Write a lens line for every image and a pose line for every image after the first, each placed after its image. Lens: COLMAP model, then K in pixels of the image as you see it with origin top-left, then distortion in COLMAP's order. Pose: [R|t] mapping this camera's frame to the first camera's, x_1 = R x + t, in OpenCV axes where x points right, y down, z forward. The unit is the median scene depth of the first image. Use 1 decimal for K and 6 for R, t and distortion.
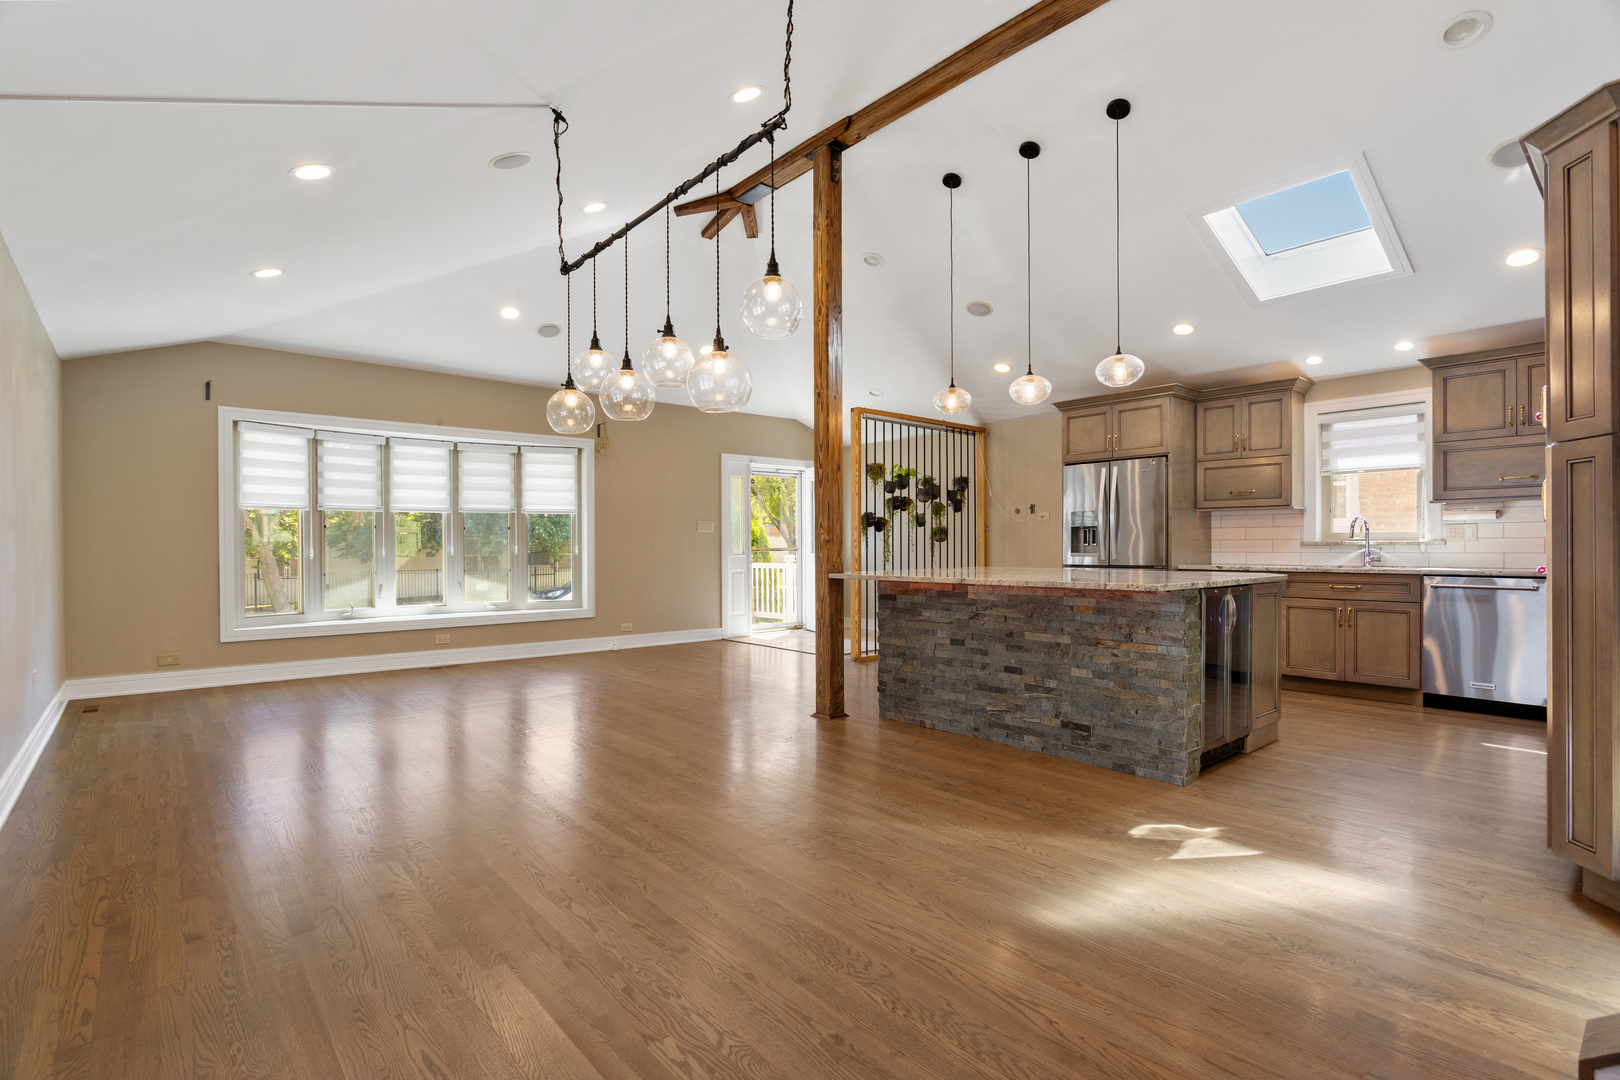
lens RADIAL K [[764.6, 0, 815.7], [0, 764.6, 543.2], [0, 0, 1]] dist [-0.003075, 0.009423]
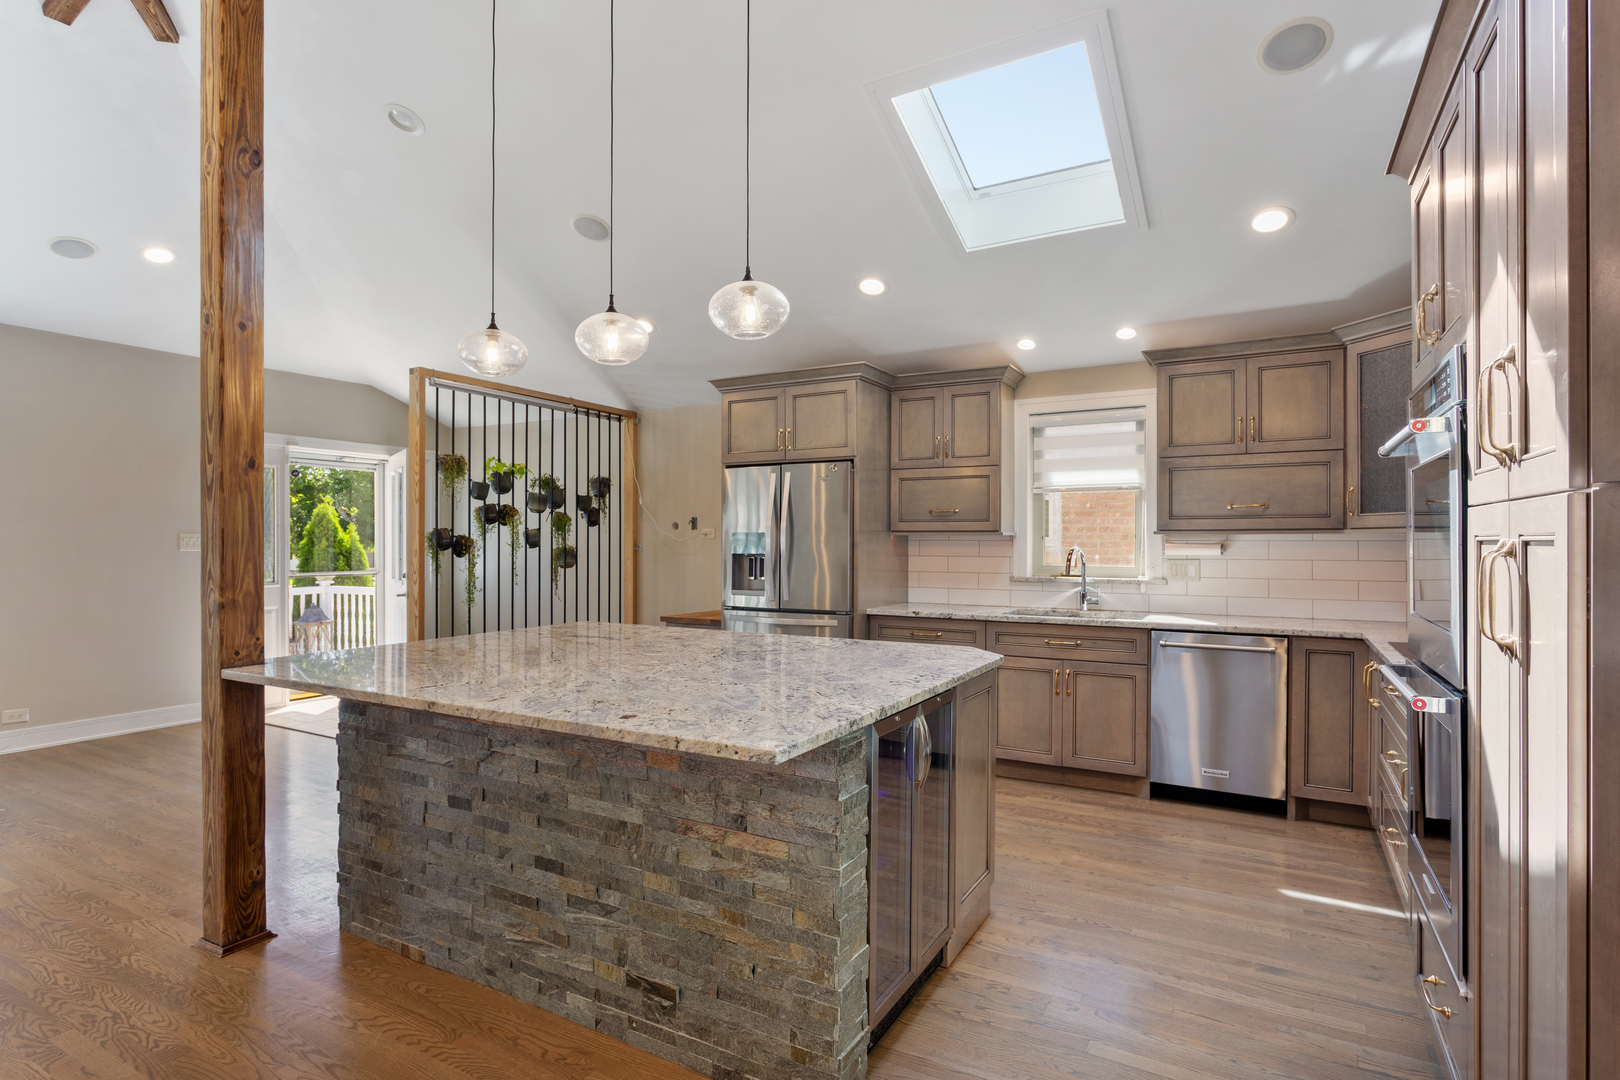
lens RADIAL K [[819.4, 0, 799.5], [0, 819.4, 532.9], [0, 0, 1]] dist [-0.003153, -0.000187]
pose [[0.945435, 0.008401, 0.325702, 0.164078], [-0.005497, 0.999937, -0.009837, -0.038679], [-0.325764, 0.007510, 0.945421, 0.289405]]
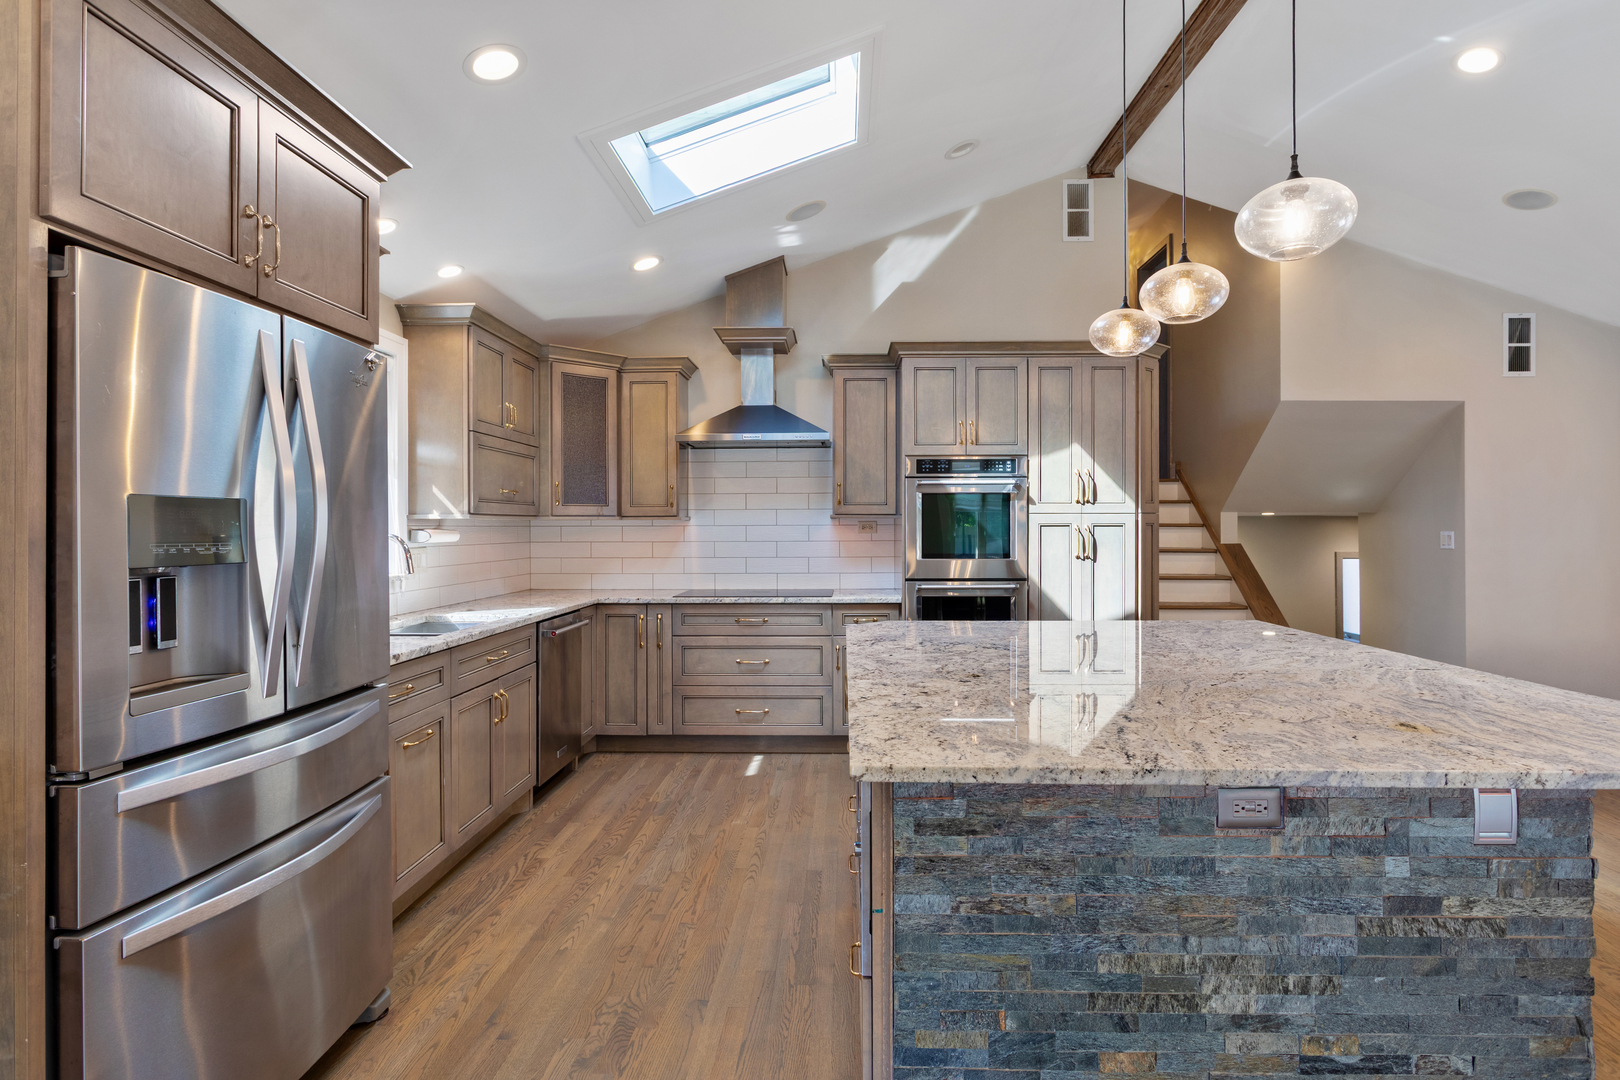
lens RADIAL K [[819.4, 0, 799.5], [0, 819.4, 532.9], [0, 0, 1]] dist [-0.003153, -0.000187]
pose [[-0.718082, 0.002529, 0.695954, 0.076256], [0.005951, 0.999979, 0.002507, -0.035388], [-0.695933, 0.005942, -0.718082, 1.193836]]
